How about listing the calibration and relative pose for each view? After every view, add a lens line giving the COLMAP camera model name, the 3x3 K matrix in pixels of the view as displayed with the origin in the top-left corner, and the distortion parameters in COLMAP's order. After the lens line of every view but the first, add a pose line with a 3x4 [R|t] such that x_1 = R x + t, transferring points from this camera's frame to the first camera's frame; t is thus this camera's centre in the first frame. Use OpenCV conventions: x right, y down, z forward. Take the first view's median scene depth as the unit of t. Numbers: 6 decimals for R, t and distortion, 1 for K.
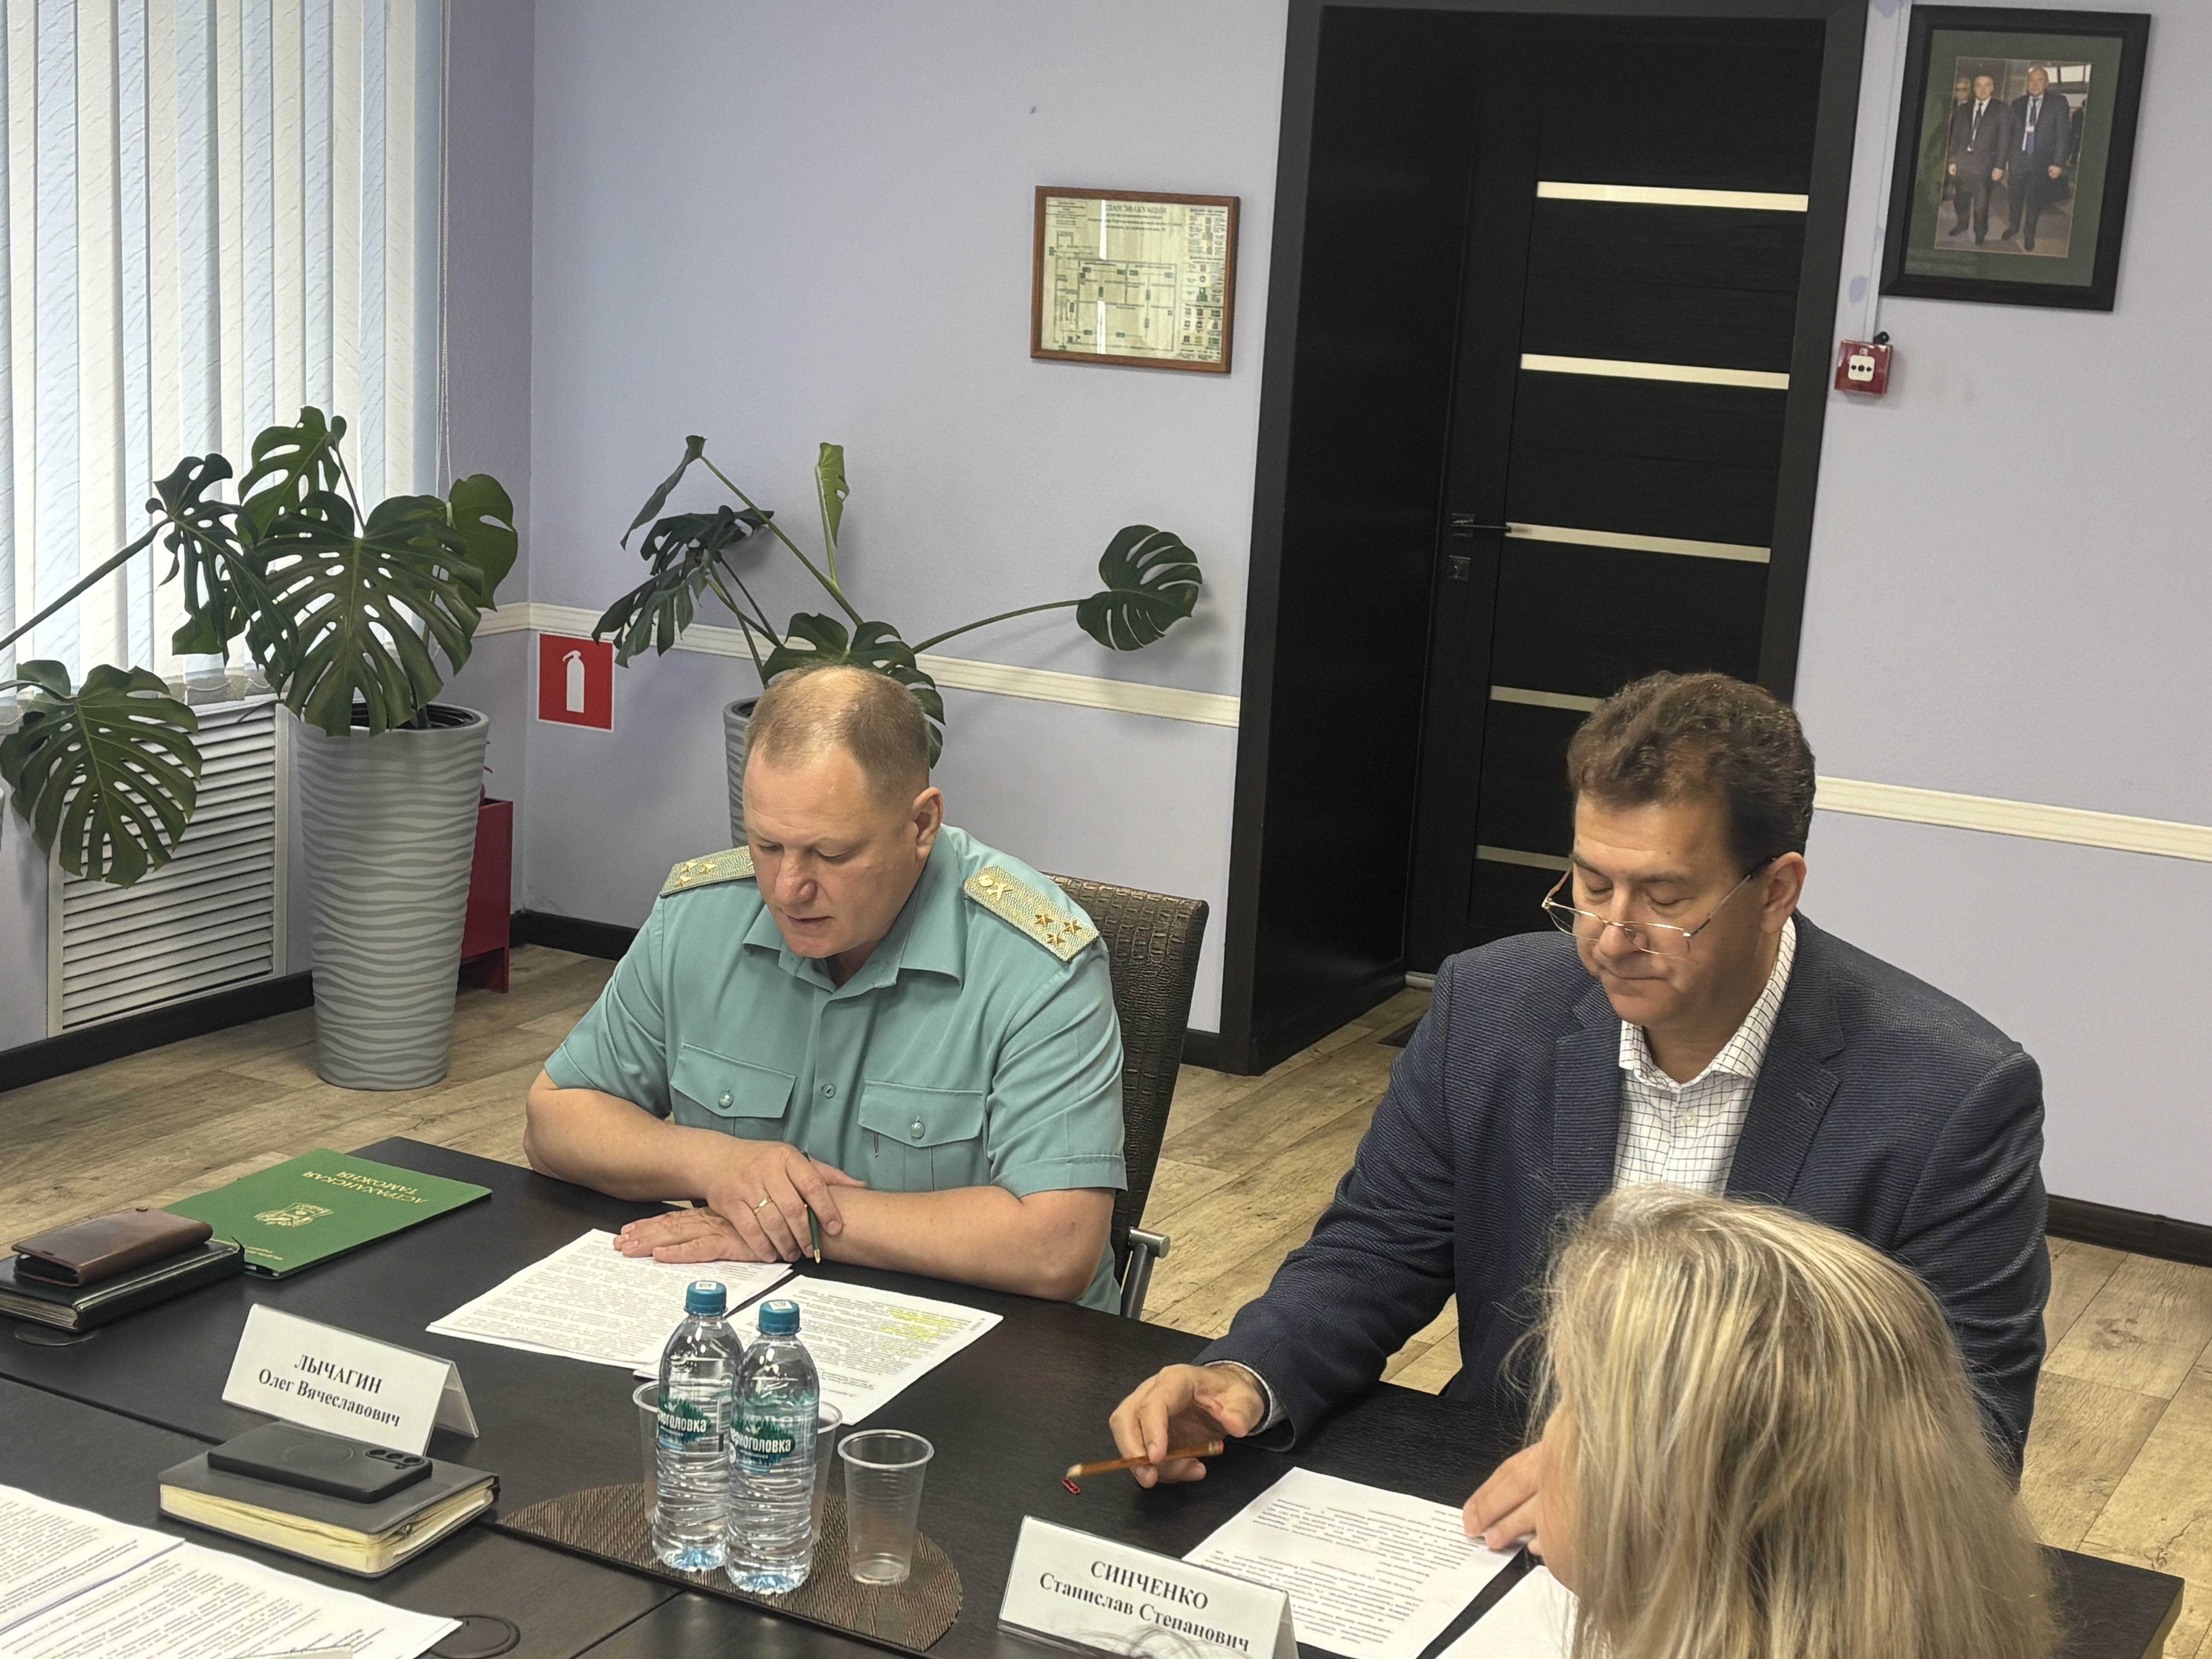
lens RADIAL K [[3140.7, 0, 1116.3], [0, 3140.7, 764.5], [0, 0, 1]] dist [0.286796, -1.147169]
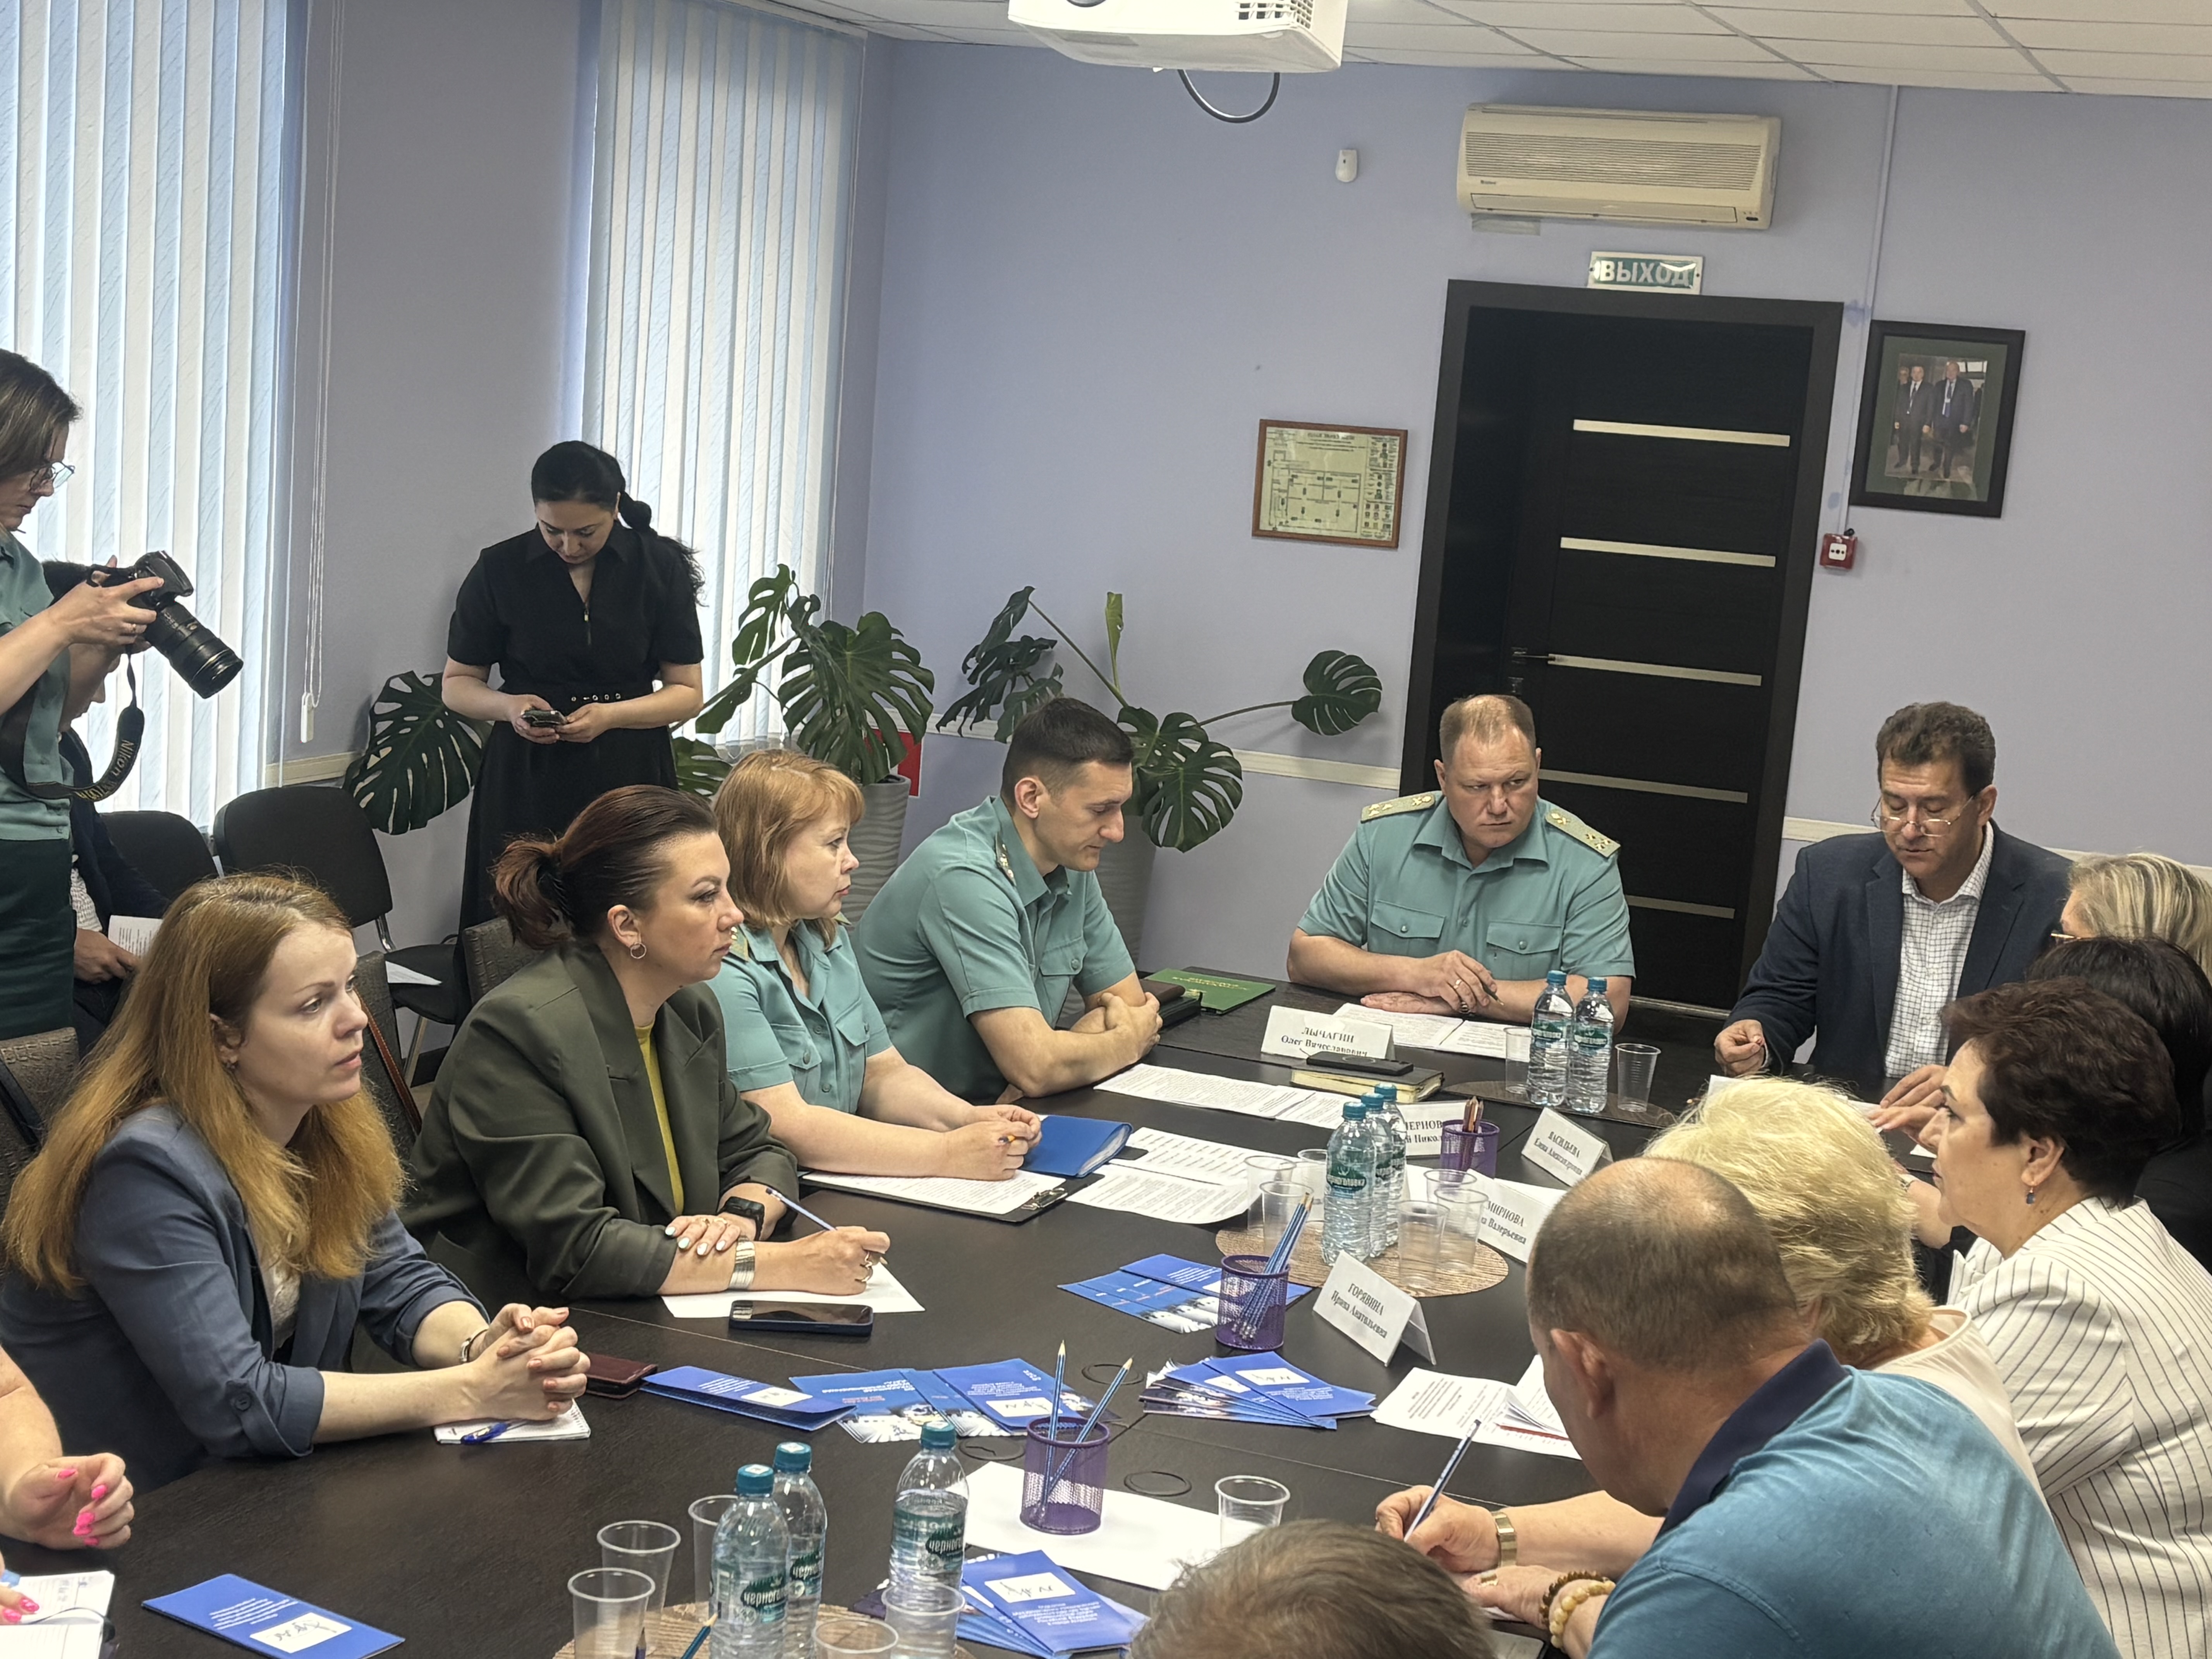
lens RADIAL K [[3140.7, 0, 1116.3], [0, 3140.7, 764.5], [0, 0, 1]] dist [0.286796, -1.147169]
pose [[0.993469, 0.007002, 0.113890, -0.284574], [-0.000843, 0.998539, -0.054035, 0.061169], [-0.114102, 0.053586, 0.992023, -0.474657]]
